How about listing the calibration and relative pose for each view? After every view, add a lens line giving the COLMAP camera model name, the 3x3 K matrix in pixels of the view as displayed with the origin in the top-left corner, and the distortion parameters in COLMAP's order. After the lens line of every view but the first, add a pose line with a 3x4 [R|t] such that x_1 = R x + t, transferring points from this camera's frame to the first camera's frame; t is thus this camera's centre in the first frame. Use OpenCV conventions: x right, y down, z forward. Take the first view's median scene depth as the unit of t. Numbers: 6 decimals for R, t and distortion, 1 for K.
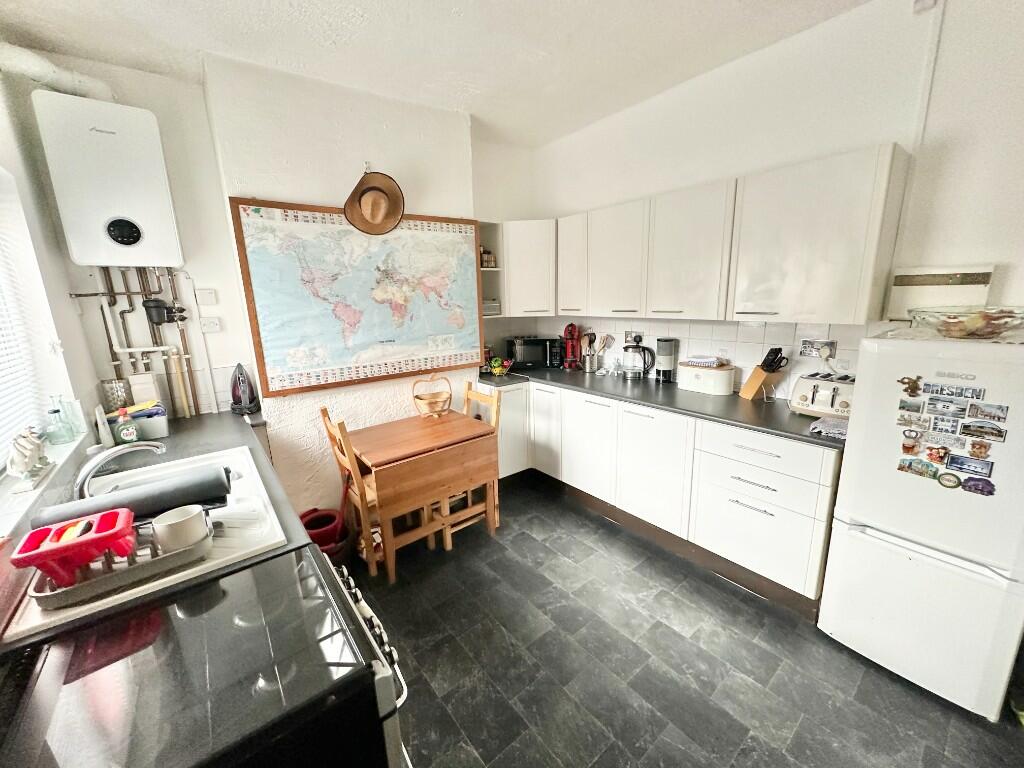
lens RADIAL K [[407.8, 0, 512.0], [0, 407.8, 384.0], [0, 0, 1]] dist [-0.001074, -0.000136]
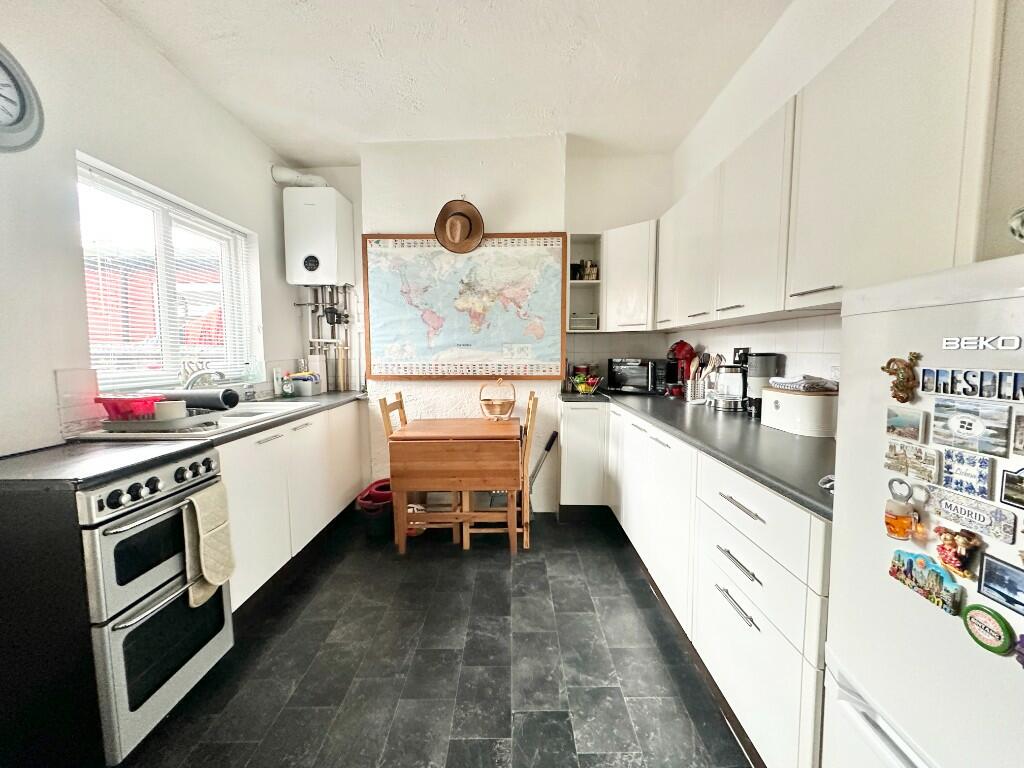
lens RADIAL K [[407.8, 0, 512.0], [0, 407.8, 384.0], [0, 0, 1]] dist [-0.001074, -0.000136]
pose [[0.779742, 0.080755, -0.620871, 0.526849], [-0.158497, 0.984806, -0.070962, 0.062509], [0.605708, 0.153738, 0.780694, 0.229632]]
